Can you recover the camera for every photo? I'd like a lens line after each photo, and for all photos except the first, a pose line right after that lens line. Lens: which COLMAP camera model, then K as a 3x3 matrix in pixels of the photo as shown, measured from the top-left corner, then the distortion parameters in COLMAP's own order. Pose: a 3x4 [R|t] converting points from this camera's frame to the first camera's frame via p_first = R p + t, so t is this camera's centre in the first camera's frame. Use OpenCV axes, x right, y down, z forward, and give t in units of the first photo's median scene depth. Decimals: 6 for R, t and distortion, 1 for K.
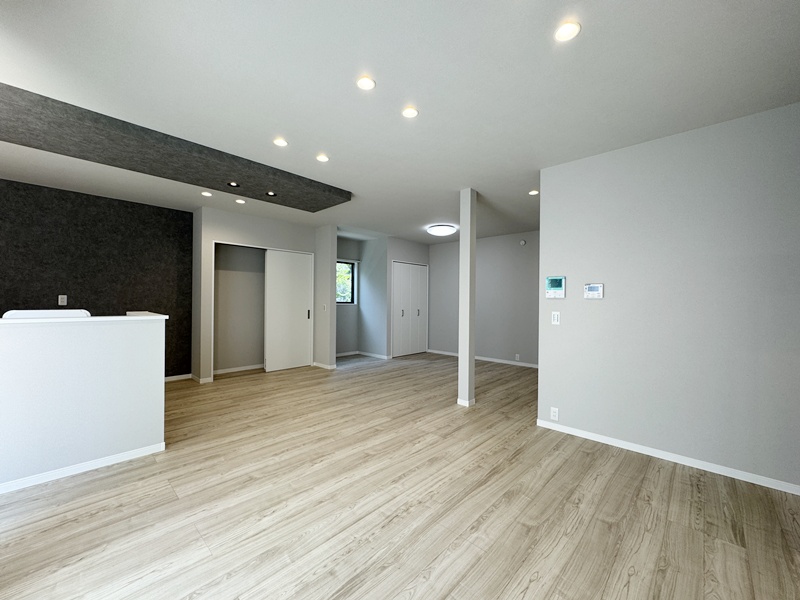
lens RADIAL K [[323.2, 0, 401.0], [0, 323.2, 300.1], [0, 0, 1]] dist [-0.004241, 0.000562]
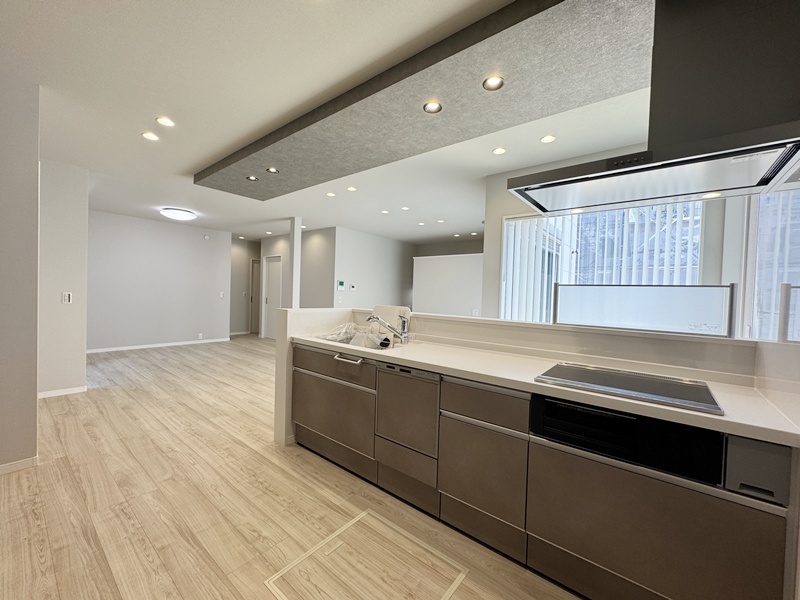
lens RADIAL K [[323.2, 0, 401.0], [0, 323.2, 300.1], [0, 0, 1]] dist [-0.004241, 0.000562]
pose [[-0.078126, -0.034681, 0.996340, -1.525177], [-0.033256, 0.998929, 0.032163, -0.021824], [-0.996389, -0.030621, -0.079196, 0.697427]]
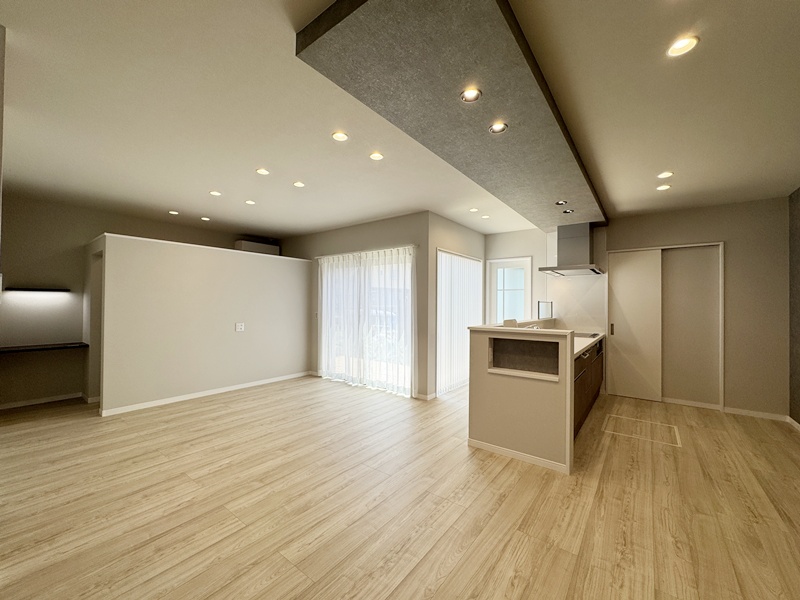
lens RADIAL K [[323.2, 0, 401.0], [0, 323.2, 300.1], [0, 0, 1]] dist [-0.004241, 0.000562]
pose [[-0.994725, -0.019957, -0.100617, -0.285029], [-0.018941, 0.999760, -0.011037, -0.021580], [0.100813, -0.009073, -0.994864, 1.607620]]
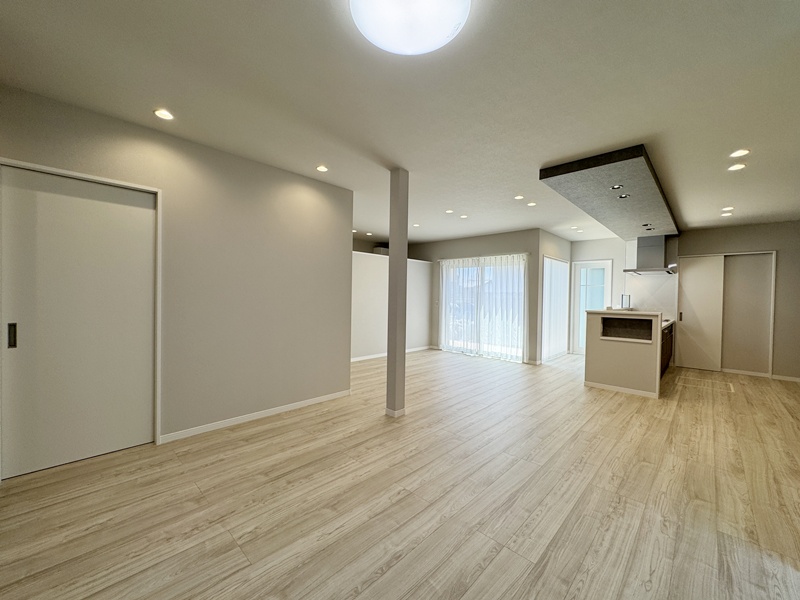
lens RADIAL K [[323.2, 0, 401.0], [0, 323.2, 300.1], [0, 0, 1]] dist [-0.004241, 0.000562]
pose [[-0.999580, -0.027887, 0.007916, 0.212052], [-0.027765, 0.999500, 0.015126, -0.004764], [-0.008334, 0.014900, -0.999854, 2.121431]]
